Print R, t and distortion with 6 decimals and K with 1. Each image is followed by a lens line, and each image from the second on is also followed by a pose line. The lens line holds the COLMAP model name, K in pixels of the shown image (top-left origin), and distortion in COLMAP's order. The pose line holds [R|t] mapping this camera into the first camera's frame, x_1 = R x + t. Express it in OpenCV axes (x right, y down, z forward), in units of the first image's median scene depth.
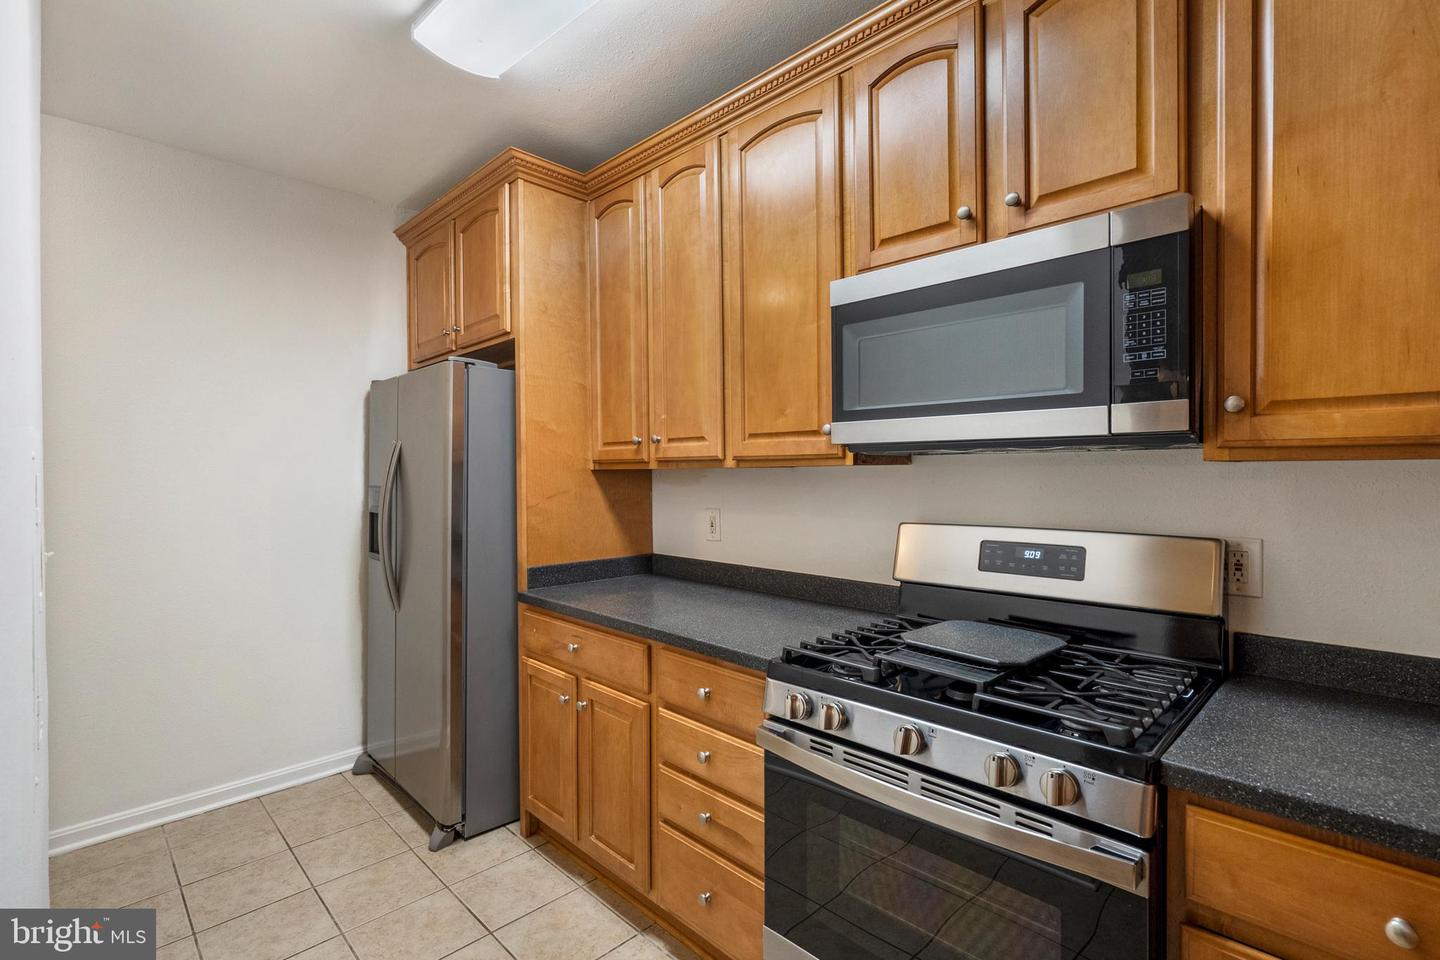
lens RADIAL K [[664.0, 0, 719.3], [0, 664.0, 481.5], [0, 0, 1]] dist [-0.001705, 0.000271]
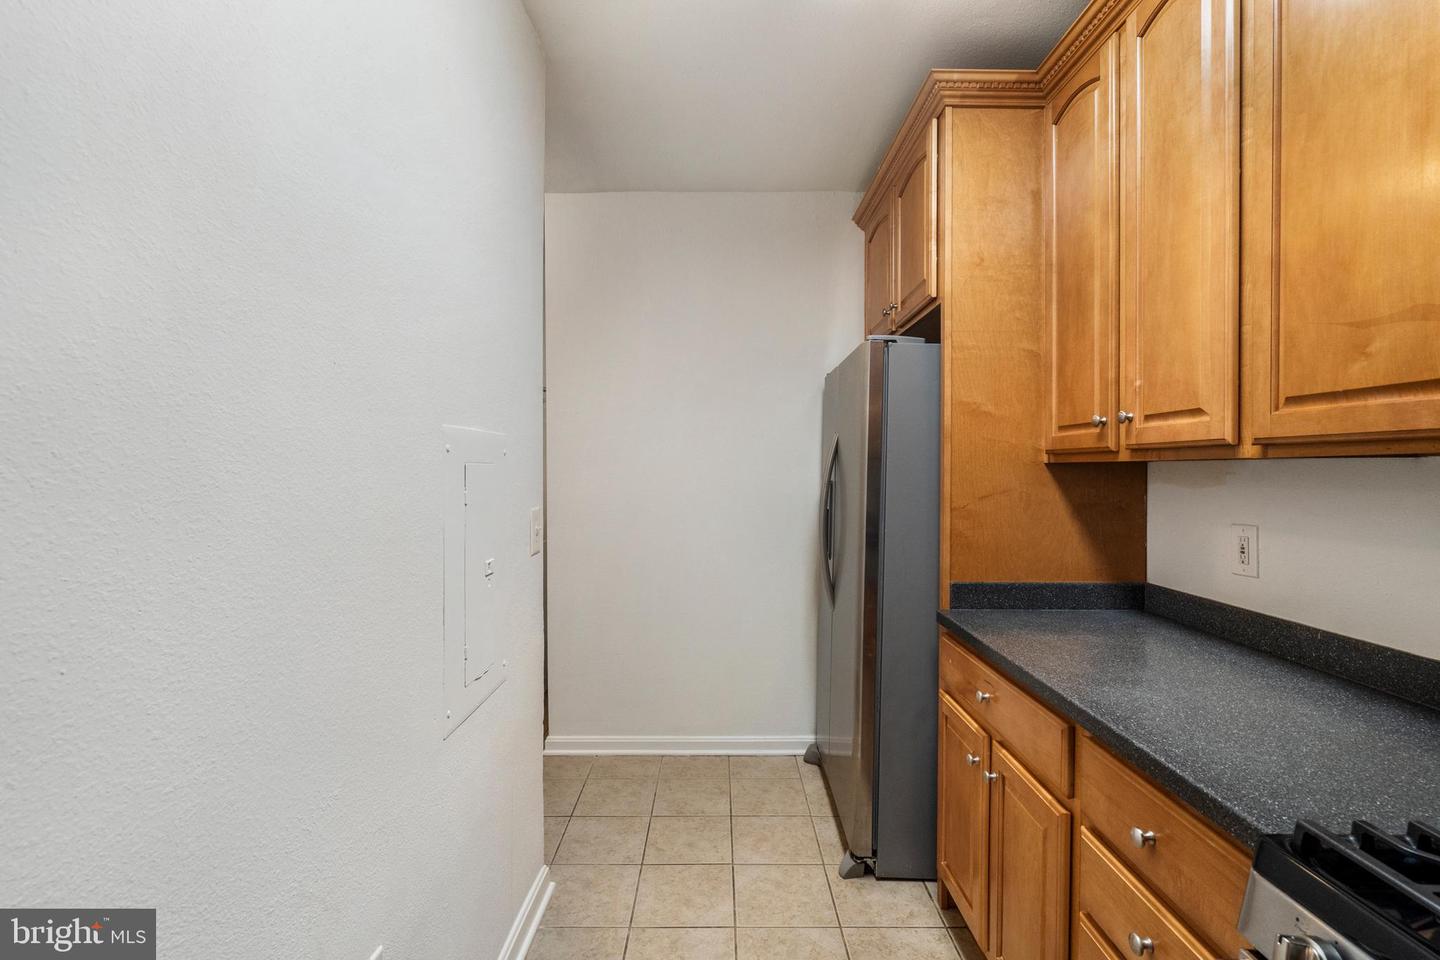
lens RADIAL K [[664.0, 0, 719.3], [0, 664.0, 481.5], [0, 0, 1]] dist [-0.001705, 0.000271]
pose [[0.710033, 0.019618, -0.703895, 0.083602], [-0.015132, 0.999806, 0.012602, -0.000541], [0.704005, 0.001703, 0.710193, 0.220772]]
